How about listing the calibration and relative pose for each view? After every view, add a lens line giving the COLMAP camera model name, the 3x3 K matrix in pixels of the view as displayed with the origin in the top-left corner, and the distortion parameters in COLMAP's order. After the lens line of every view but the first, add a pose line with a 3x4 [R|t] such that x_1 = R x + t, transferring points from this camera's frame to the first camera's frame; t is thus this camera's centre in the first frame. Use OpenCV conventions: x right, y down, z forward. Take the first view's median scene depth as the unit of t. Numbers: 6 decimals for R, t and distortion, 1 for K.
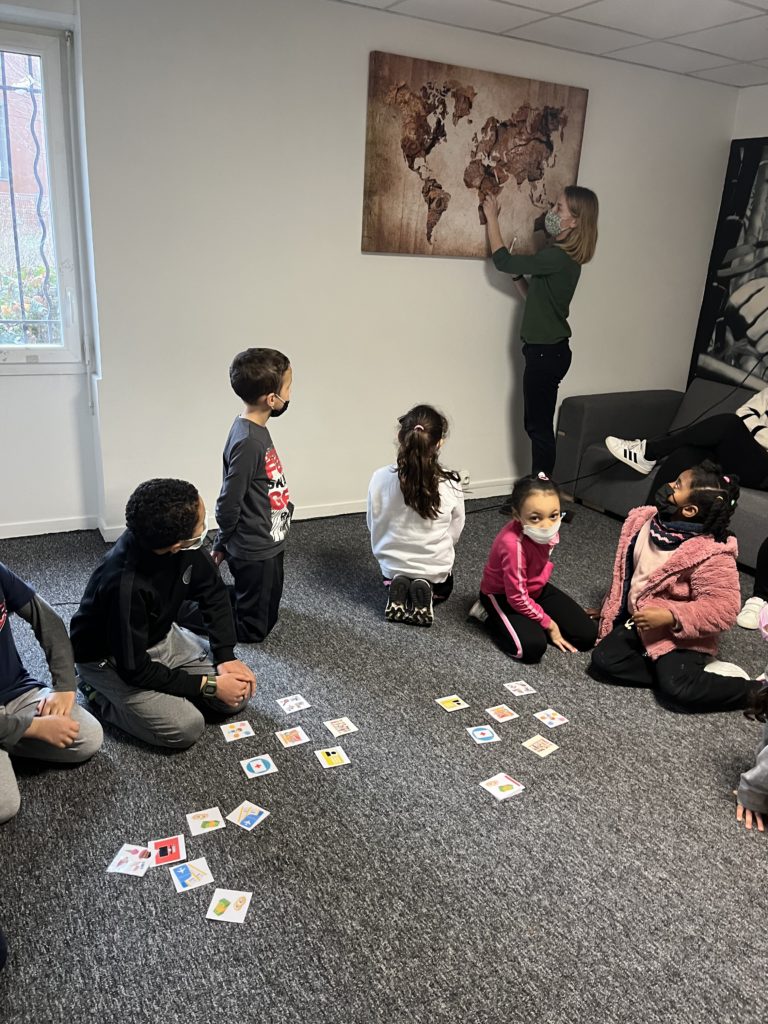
lens RADIAL K [[778.2, 0, 374.4], [0, 778.2, 517.2], [0, 0, 1]] dist [0.079191, -0.104906]
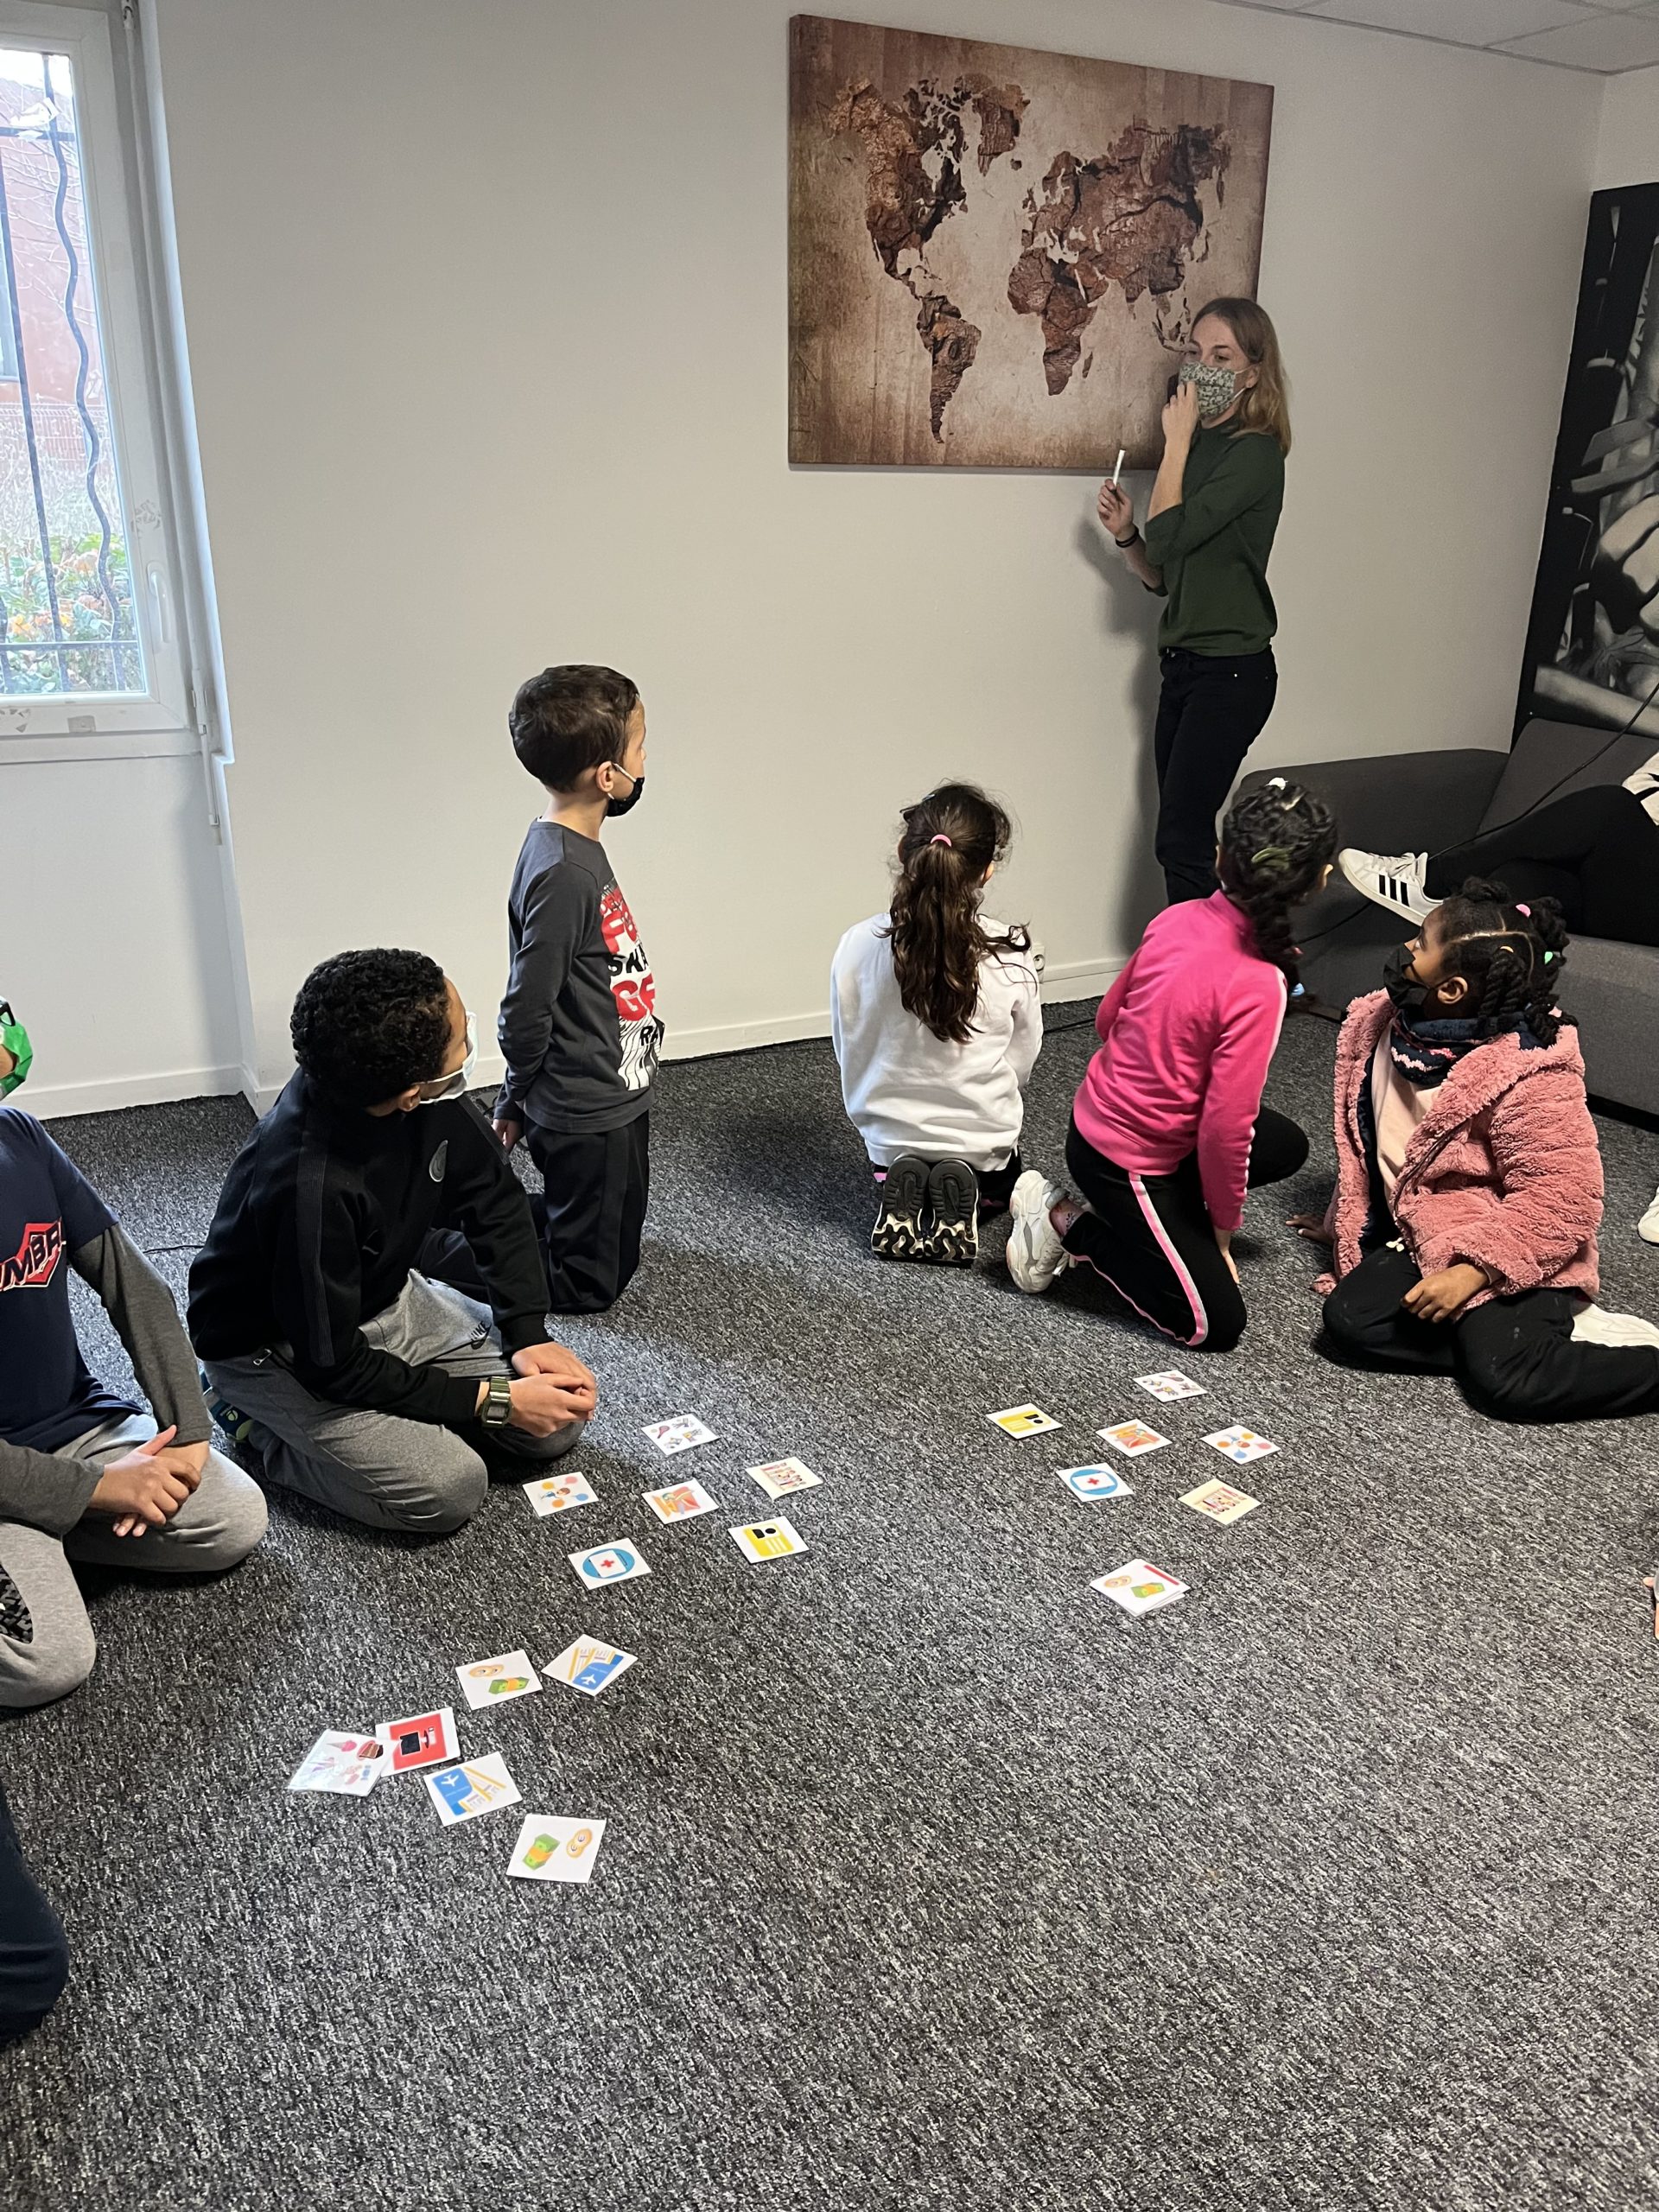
lens RADIAL K [[1681.1, 0, 829.7], [0, 1681.1, 1115.3], [0, 0, 1]] dist [0.079191, -0.104906]
pose [[0.999193, -0.039374, -0.007984, 0.000243], [0.039511, 0.999062, 0.017738, 0.037128], [0.007278, -0.018040, 0.999811, 0.010926]]
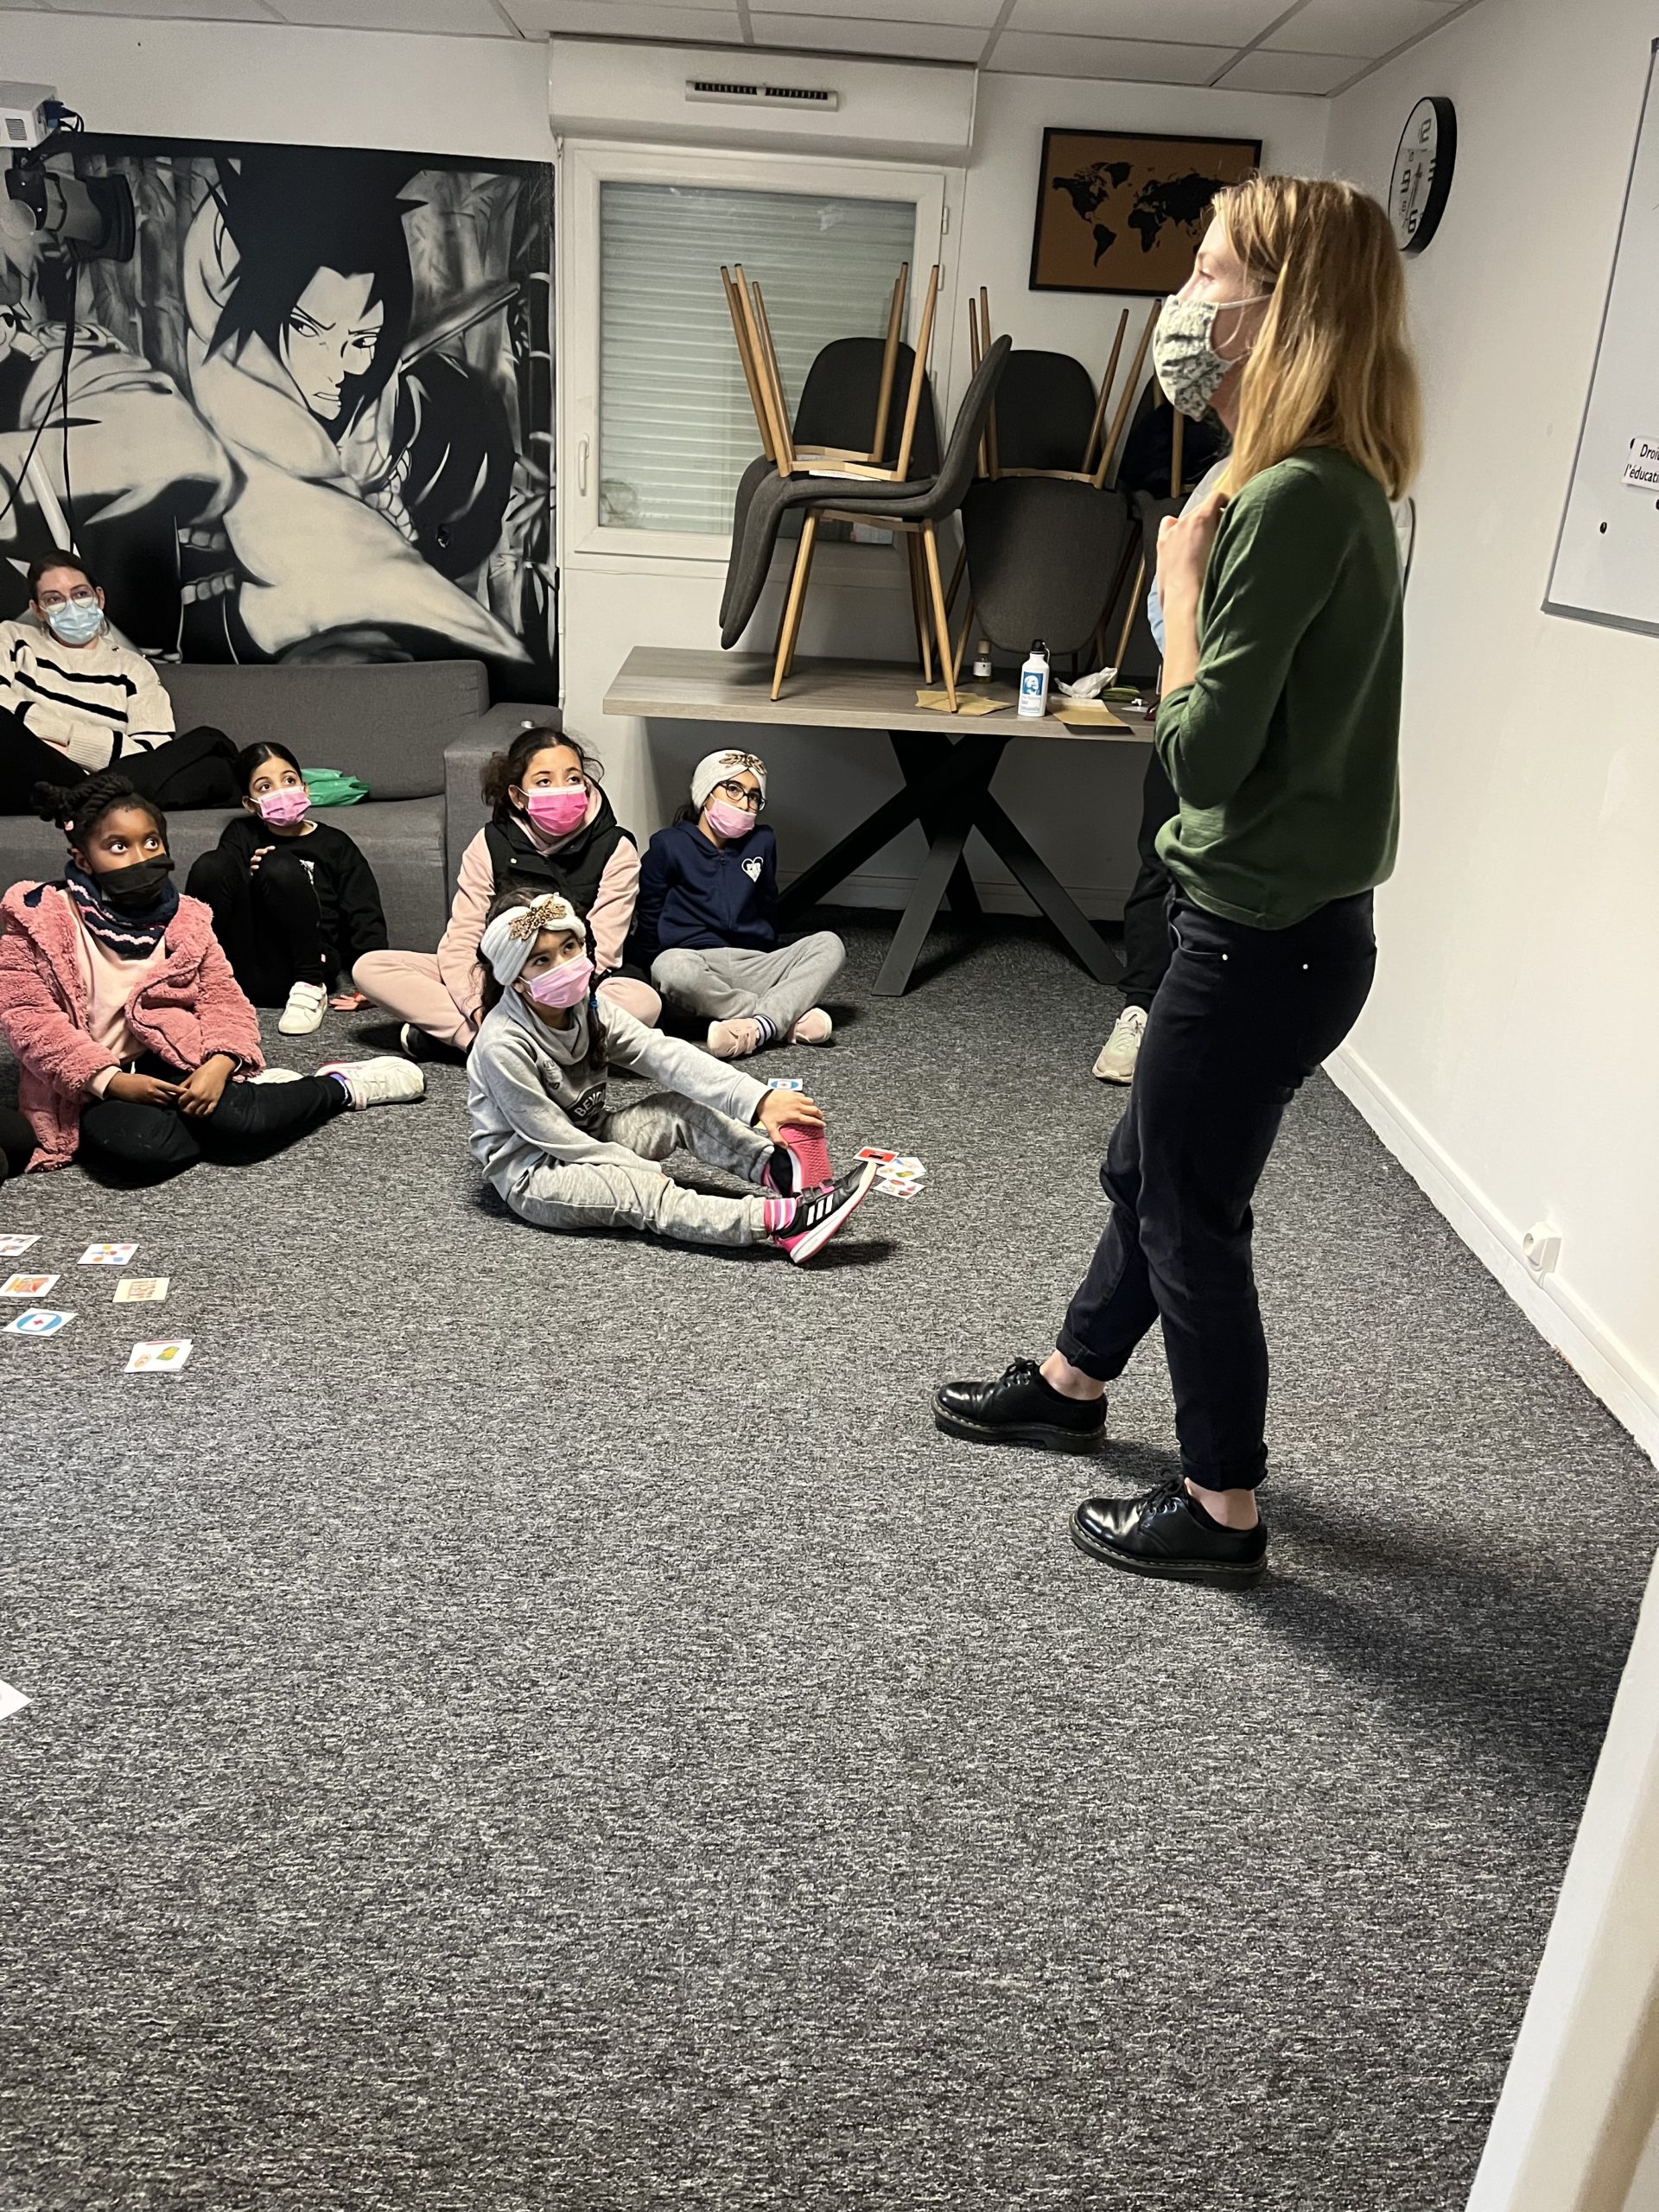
lens RADIAL K [[1681.1, 0, 831.5], [0, 1681.1, 1130.7], [0, 0, 1]] dist [0.079191, -0.104906]
pose [[0.458379, -0.354848, 0.814845, -0.502423], [0.252904, 0.931011, 0.263169, -0.014926], [-0.852015, 0.085446, 0.516498, -0.075360]]
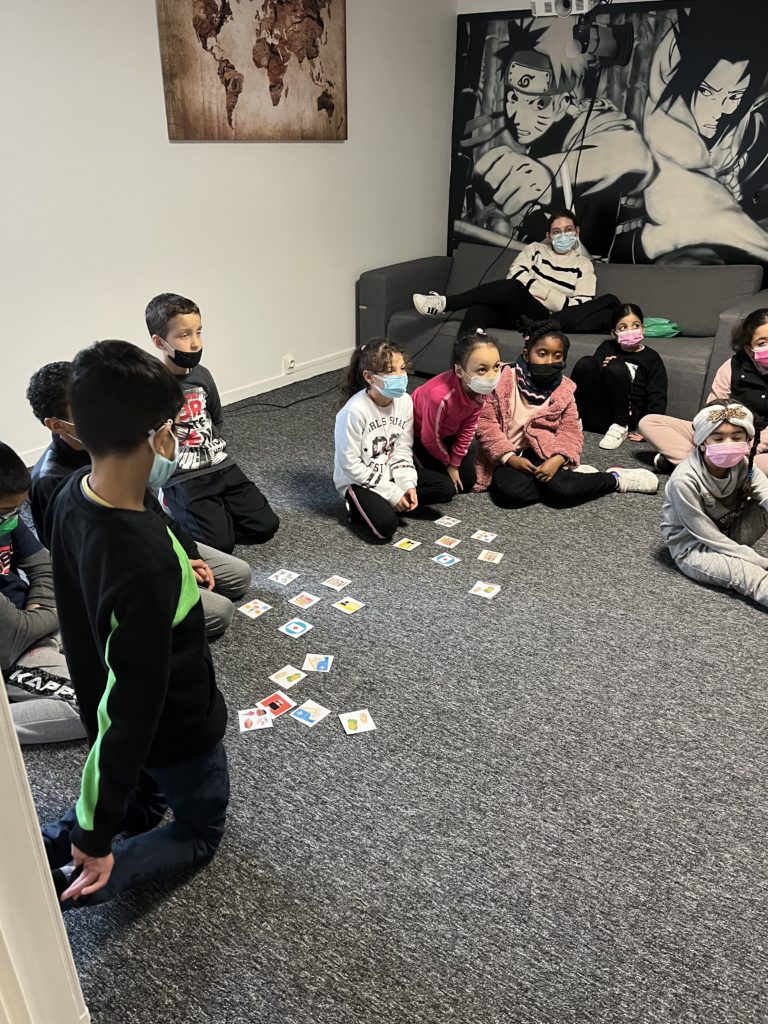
lens RADIAL K [[778.2, 0, 374.9], [0, 778.2, 518.0], [0, 0, 1]] dist [0.079191, -0.104906]
pose [[0.910903, -0.220444, 0.348799, -0.359655], [0.169606, 0.970647, 0.170525, -0.011246], [-0.376152, -0.096173, 0.921553, -0.067450]]
